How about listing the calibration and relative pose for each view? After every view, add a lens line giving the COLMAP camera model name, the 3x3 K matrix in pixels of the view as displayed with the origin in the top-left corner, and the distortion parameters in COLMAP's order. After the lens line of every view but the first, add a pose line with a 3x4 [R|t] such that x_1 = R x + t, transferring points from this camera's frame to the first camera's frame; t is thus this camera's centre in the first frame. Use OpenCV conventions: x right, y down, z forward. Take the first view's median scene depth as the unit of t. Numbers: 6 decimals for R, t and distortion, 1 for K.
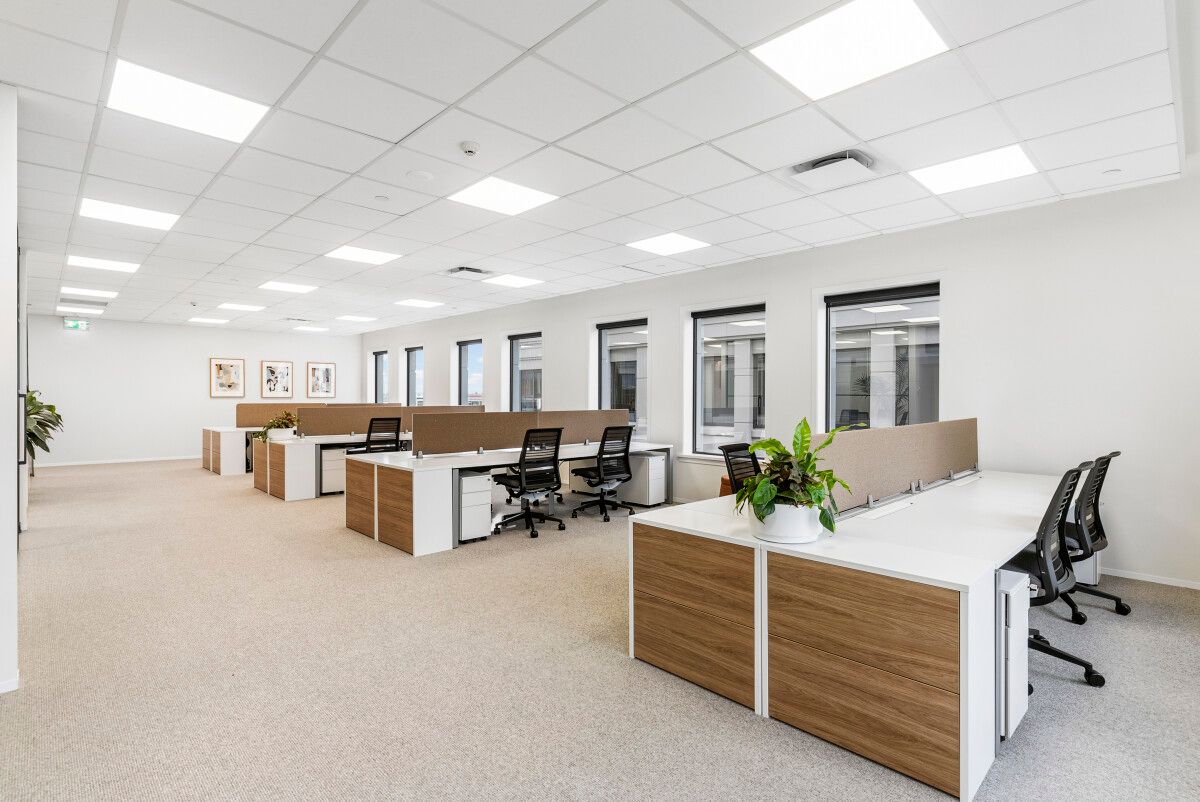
lens RADIAL K [[580.5, 0, 599.5], [0, 580.5, 400.1], [0, 0, 1]] dist [-0.004200, 0.000198]
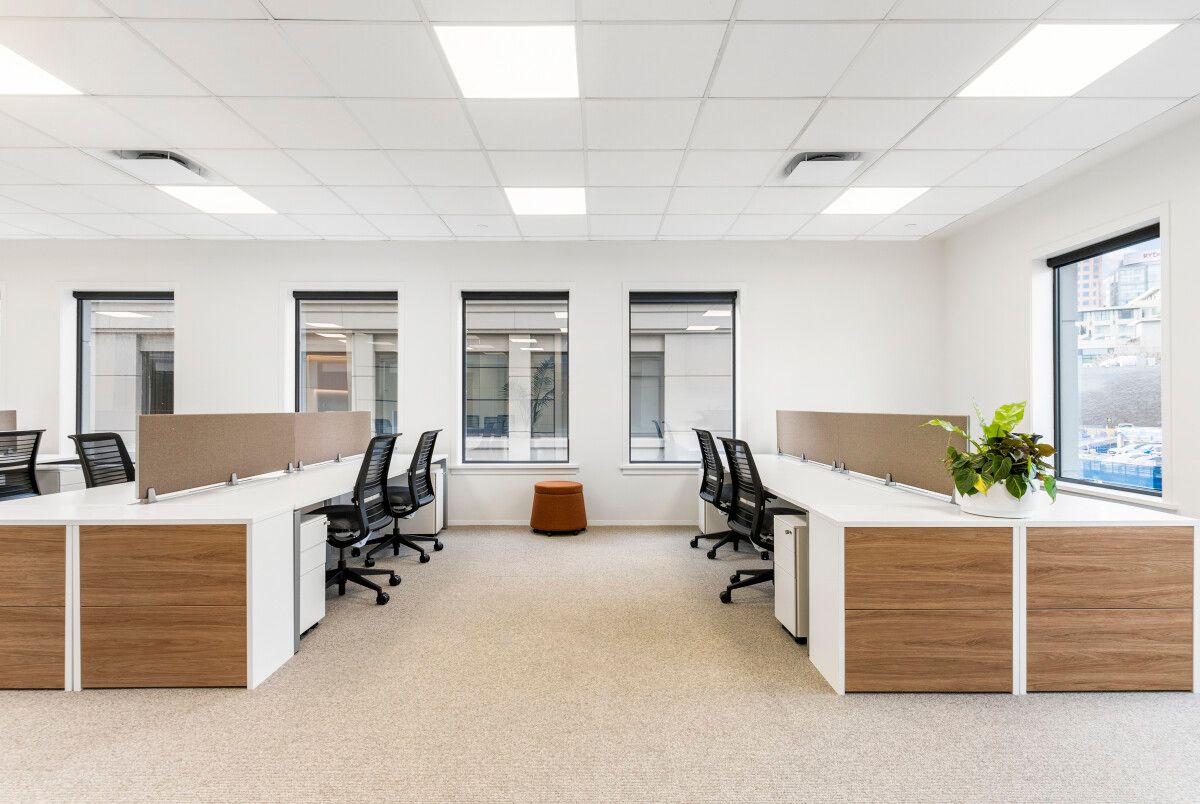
lens RADIAL K [[614.6, 0, 600.2], [0, 614.6, 402.0], [0, 0, 1]] dist [0.006800, -0.003696]
pose [[0.689759, 0.003165, 0.724033, -0.934323], [0.007158, 0.999912, -0.011189, 0.045669], [-0.724004, 0.012900, 0.689675, 0.743905]]
